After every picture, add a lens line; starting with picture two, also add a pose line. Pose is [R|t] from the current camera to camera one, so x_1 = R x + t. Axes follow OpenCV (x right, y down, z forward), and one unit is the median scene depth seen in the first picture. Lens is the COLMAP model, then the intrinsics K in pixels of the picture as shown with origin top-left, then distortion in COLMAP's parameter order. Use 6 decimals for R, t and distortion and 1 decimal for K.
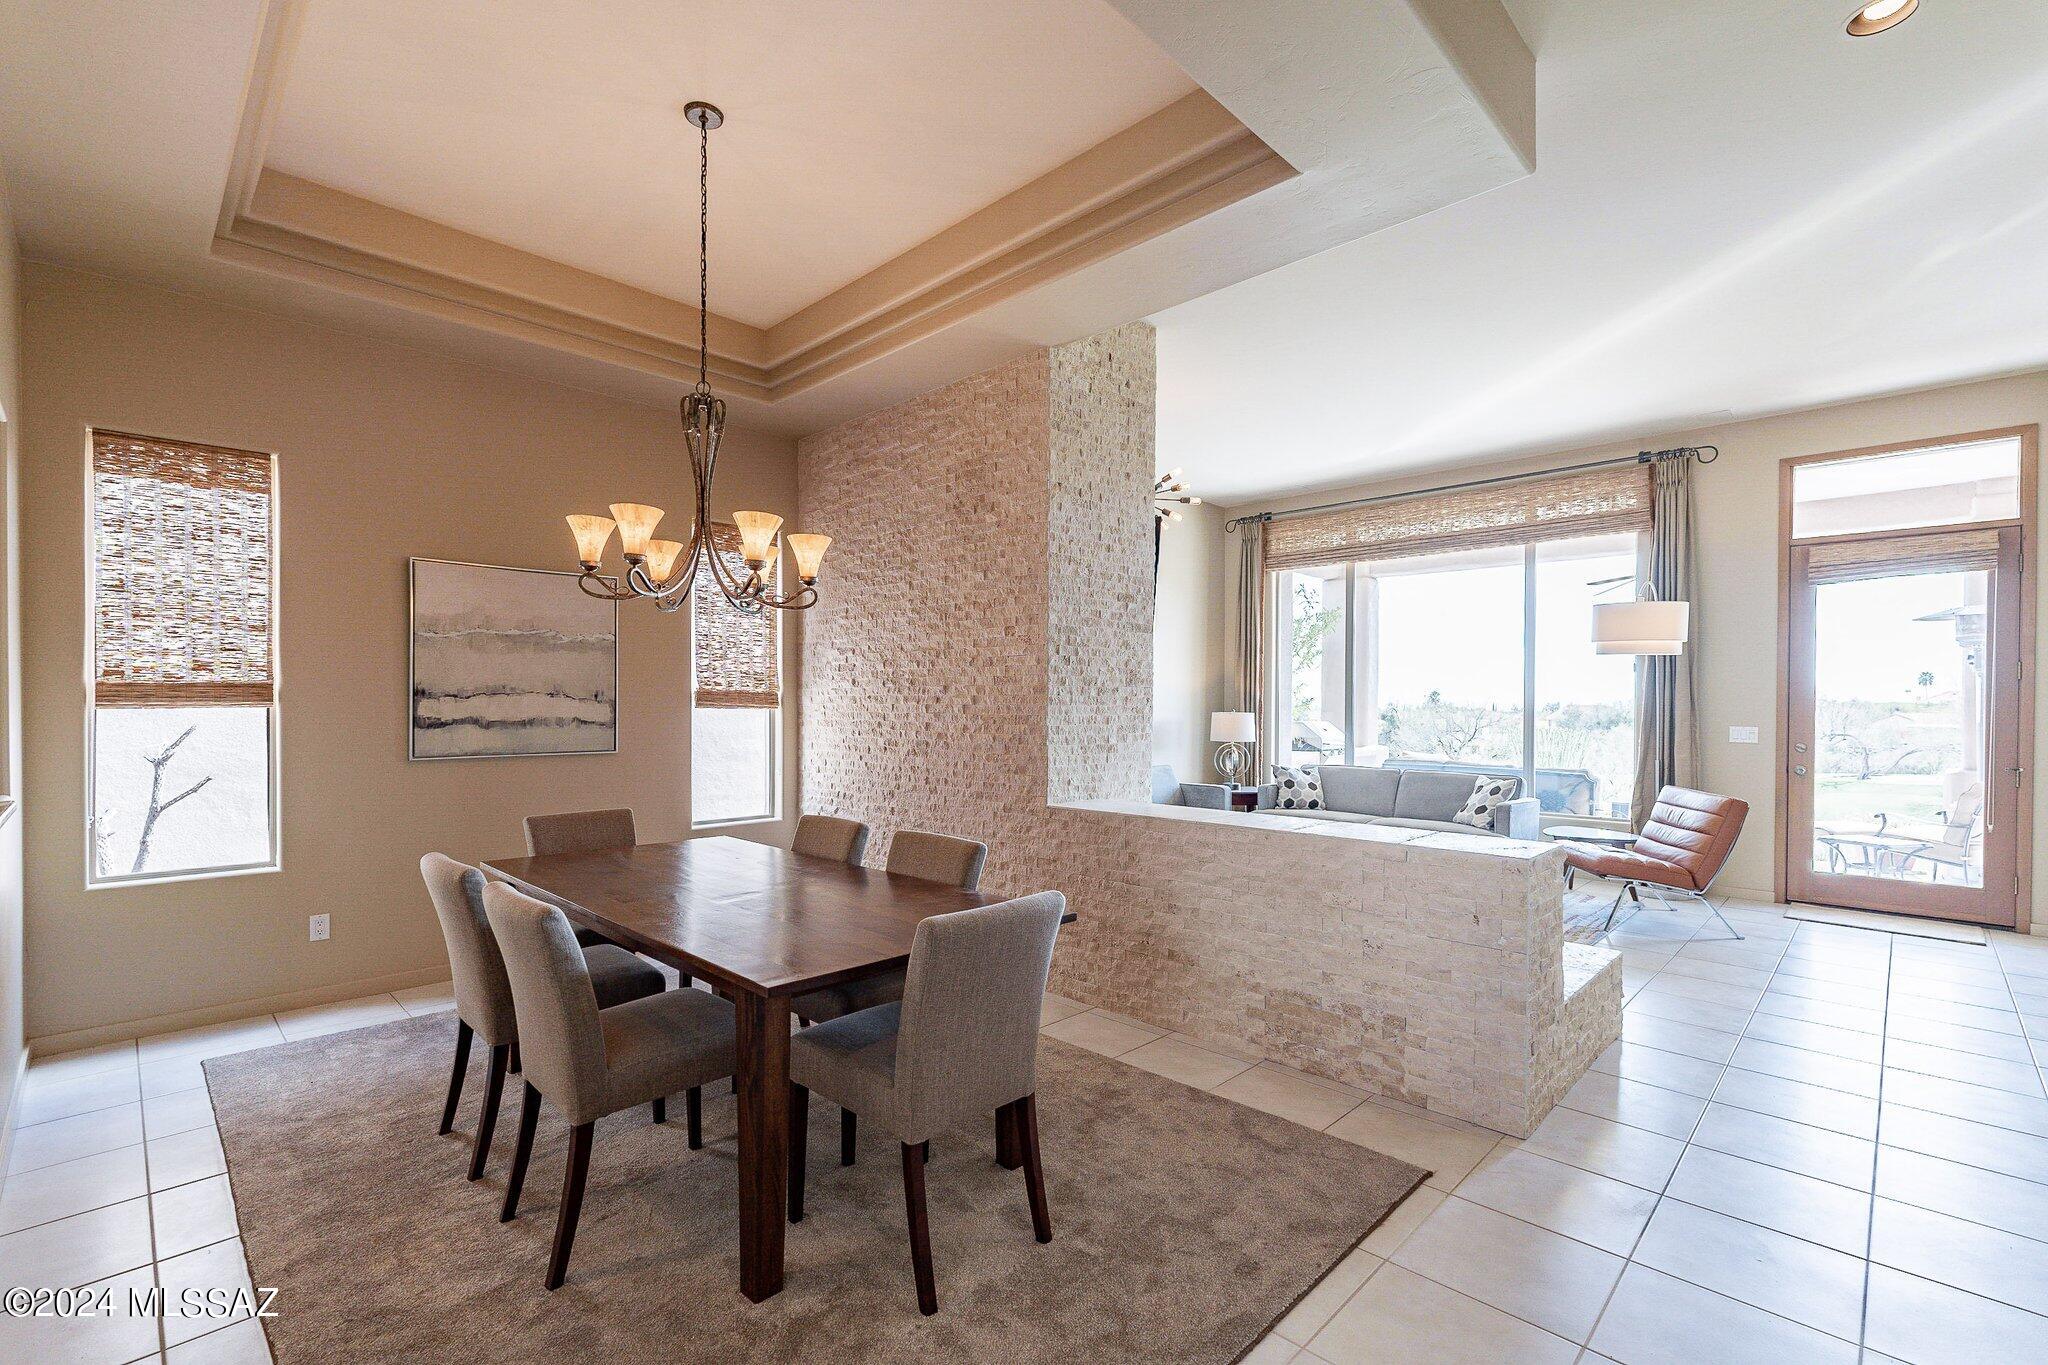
lens RADIAL K [[902.1, 0, 1021.3], [0, 902.1, 710.3], [0, 0, 1]] dist [-0.004320, 0.000288]
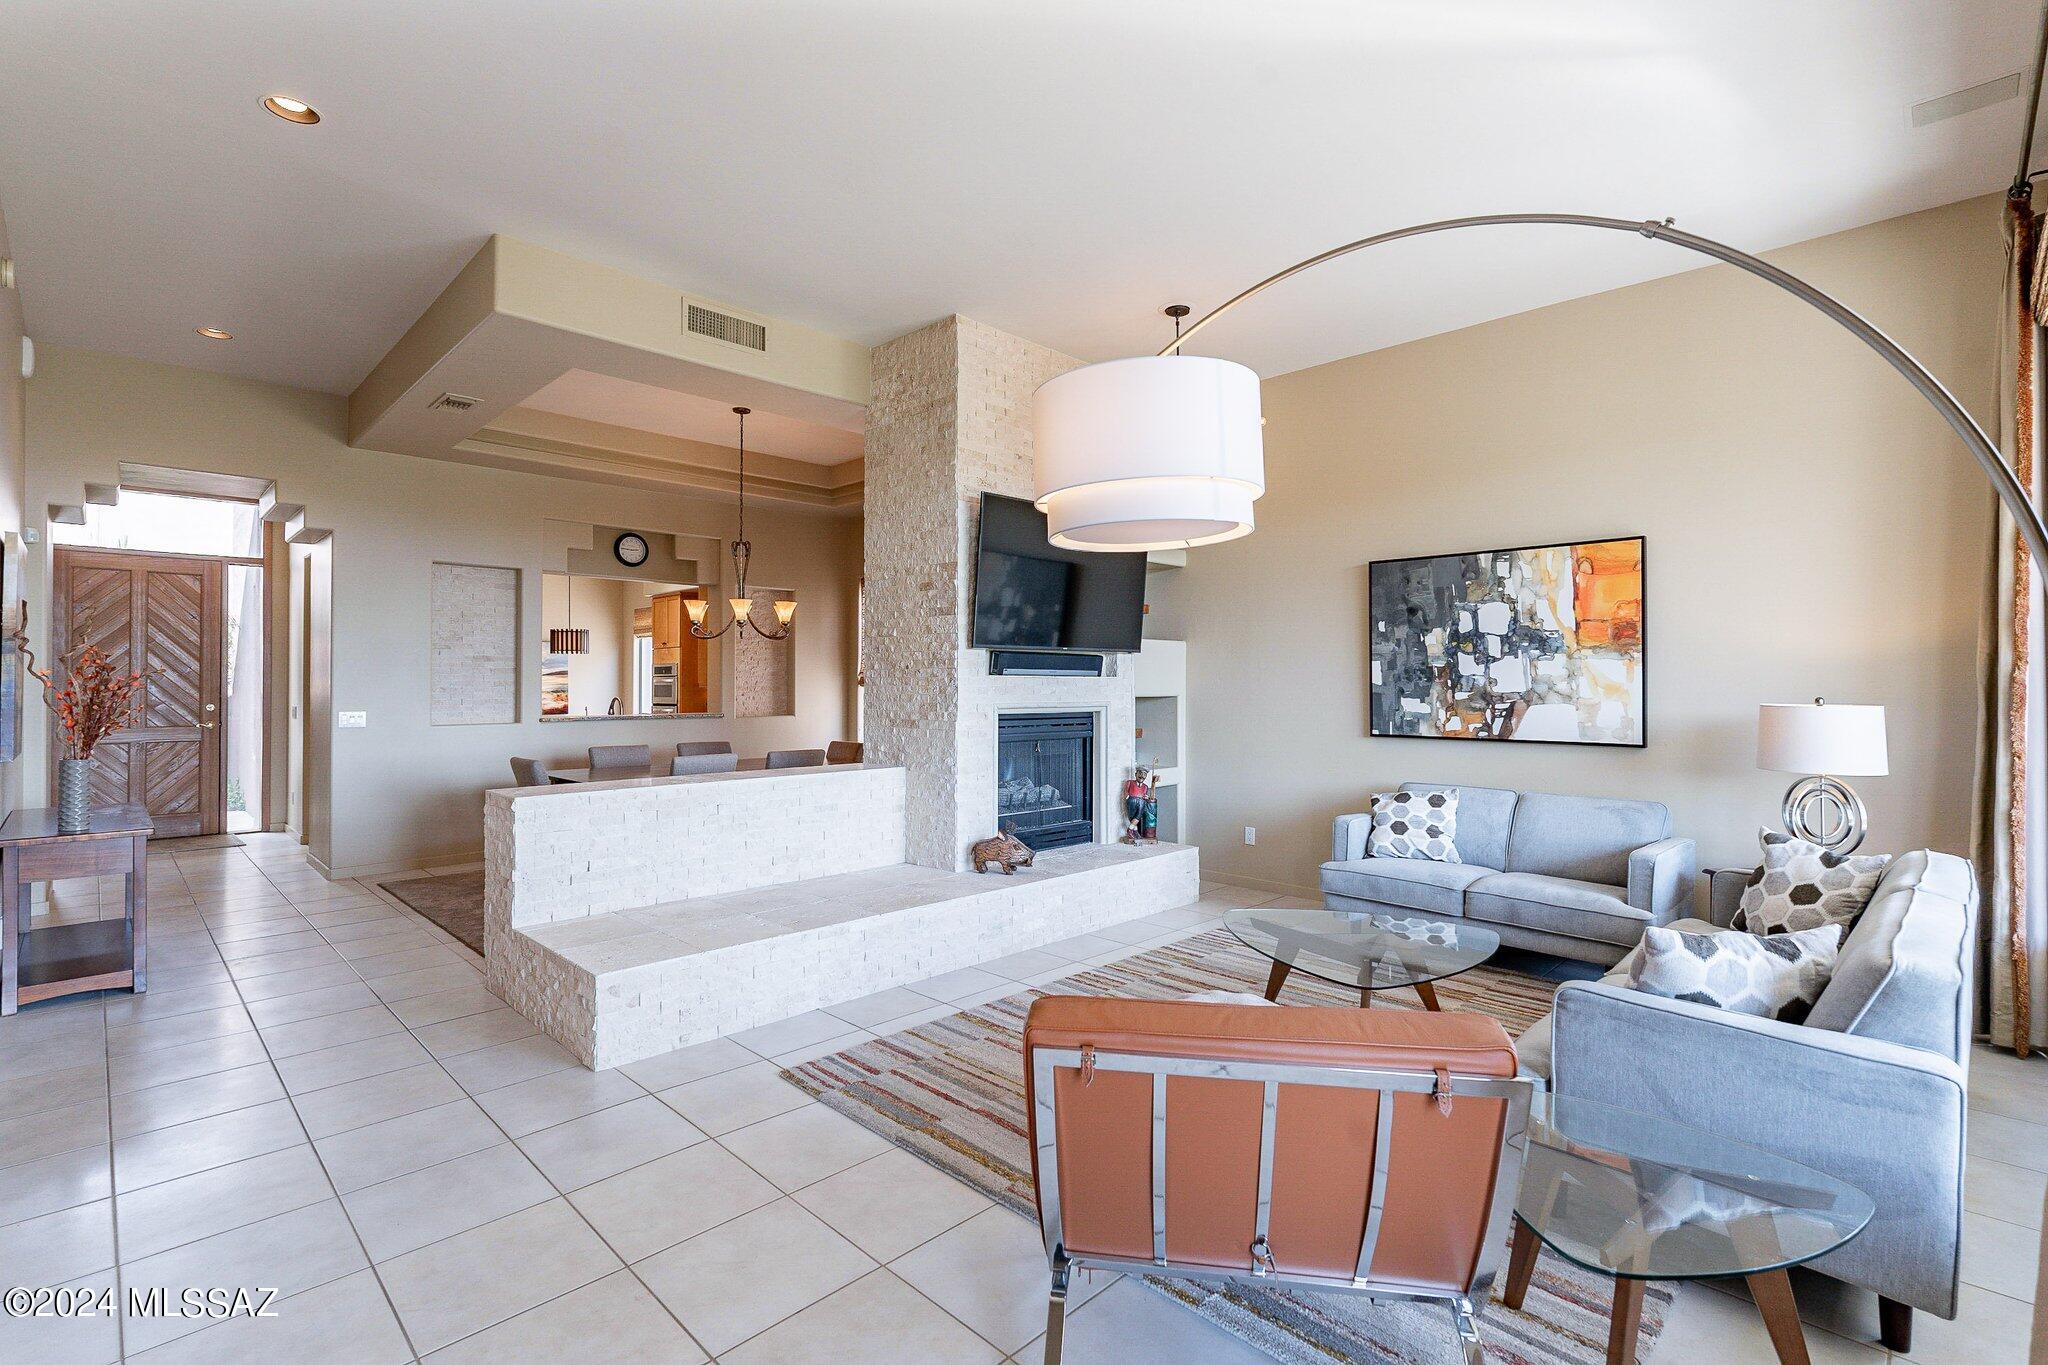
lens RADIAL K [[933.1, 0, 1025.0], [0, 933.1, 674.1], [0, 0, 1]] dist [-0.001432, -0.000014]
pose [[-0.003876, -0.012960, -0.999908, 1.260813], [-0.009276, 0.999873, -0.012924, -0.005666], [0.999949, 0.009225, -0.003995, 1.143804]]
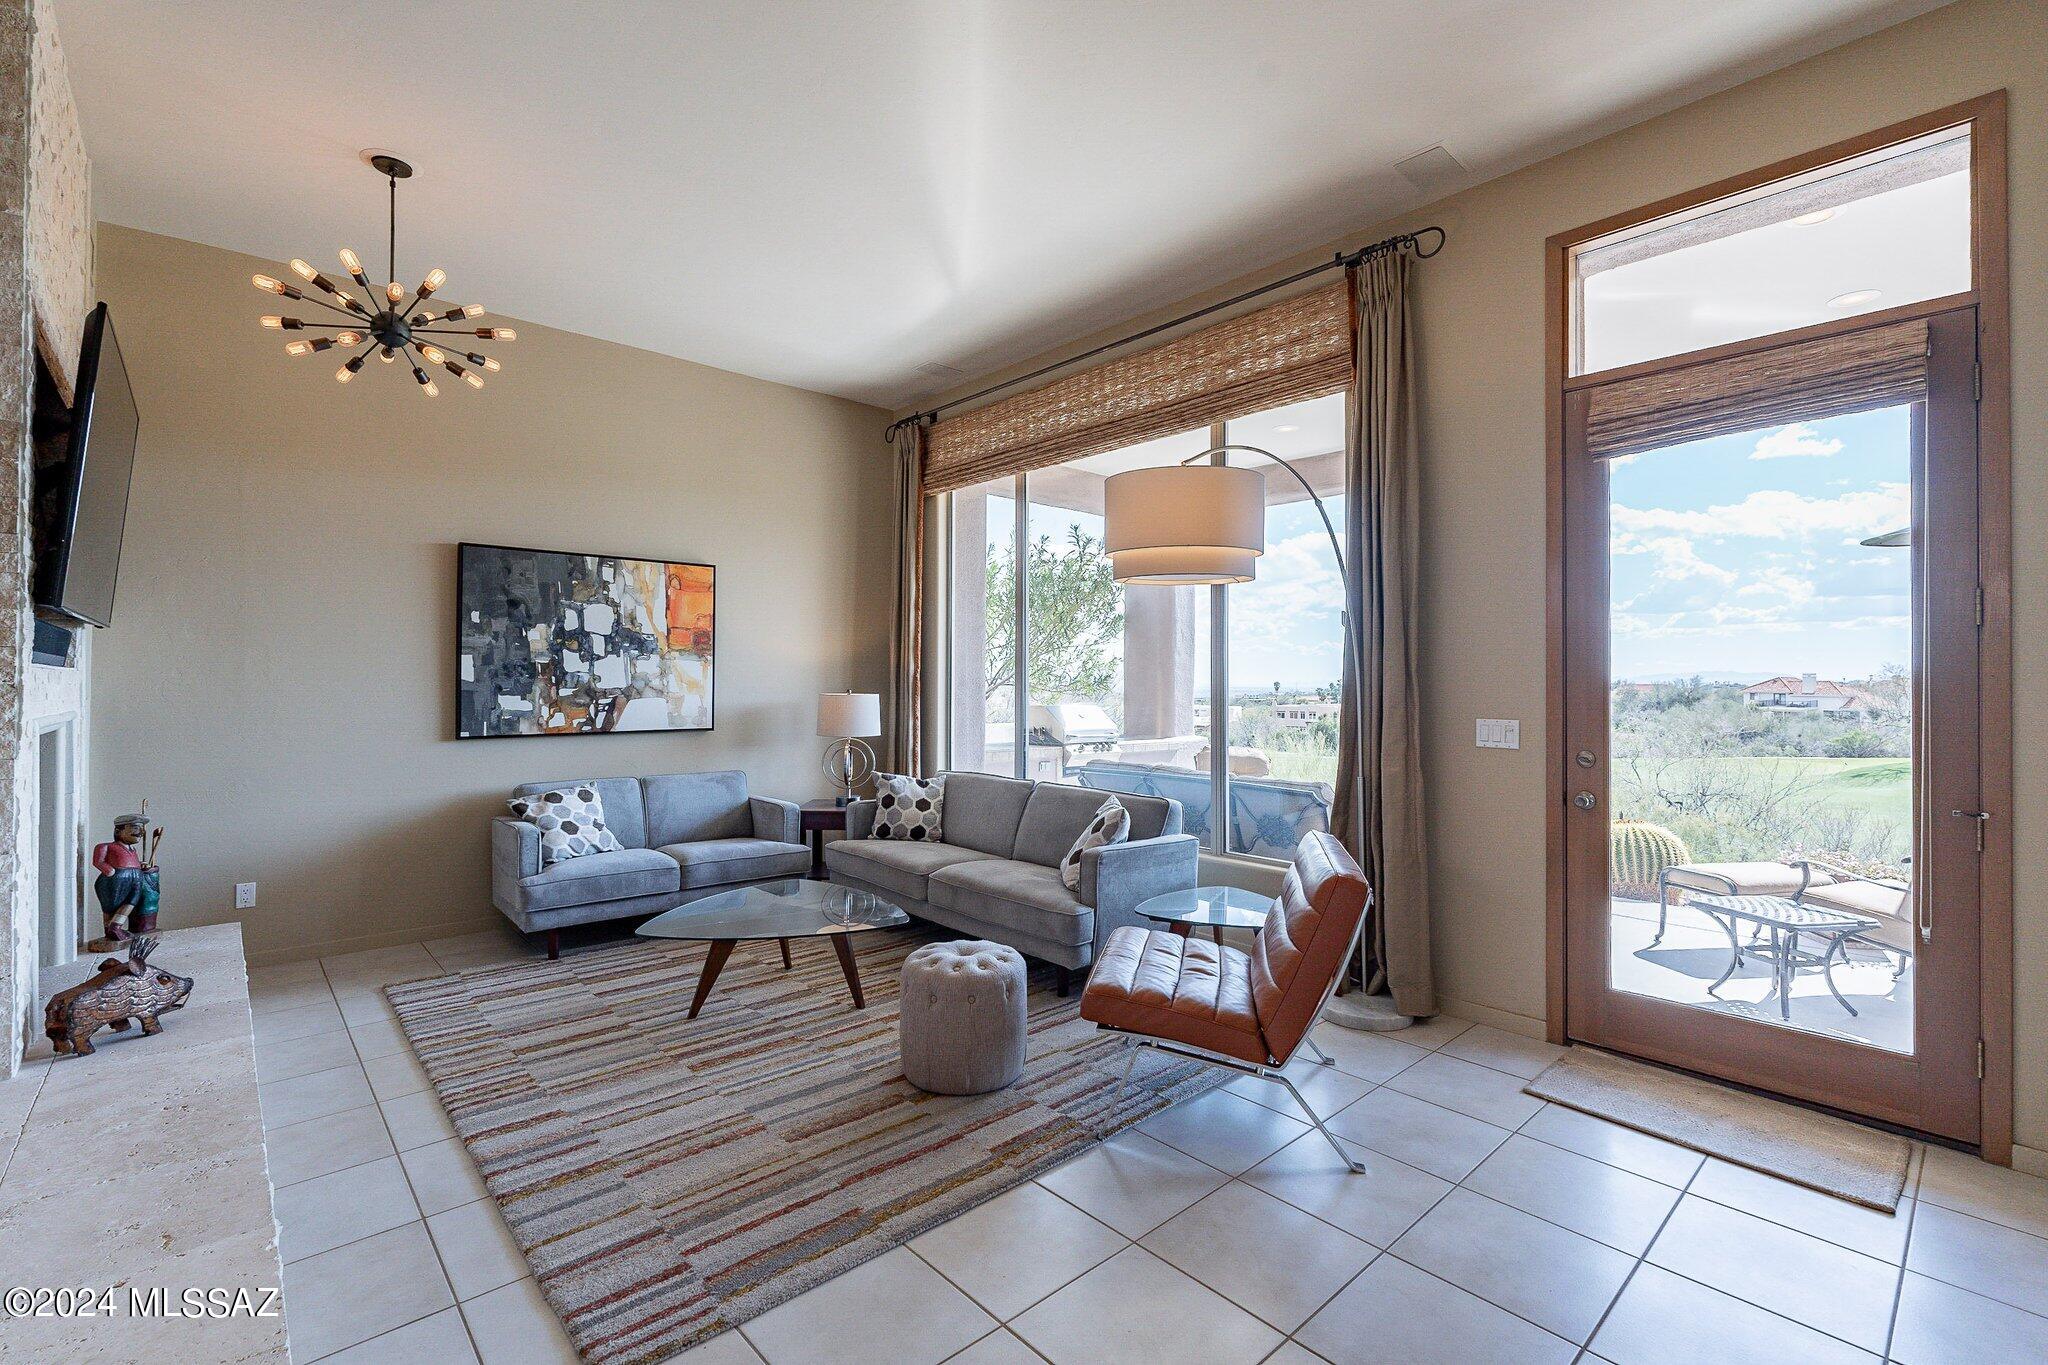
lens RADIAL K [[900.9, 0, 1019.3], [0, 900.9, 674.7], [0, 0, 1]] dist [-0.002606, -0.000032]
pose [[0.998367, -0.002170, -0.057076, 0.745202], [0.001287, 0.999879, -0.015488, -0.002391], [0.057103, 0.015389, 0.998250, 0.584868]]
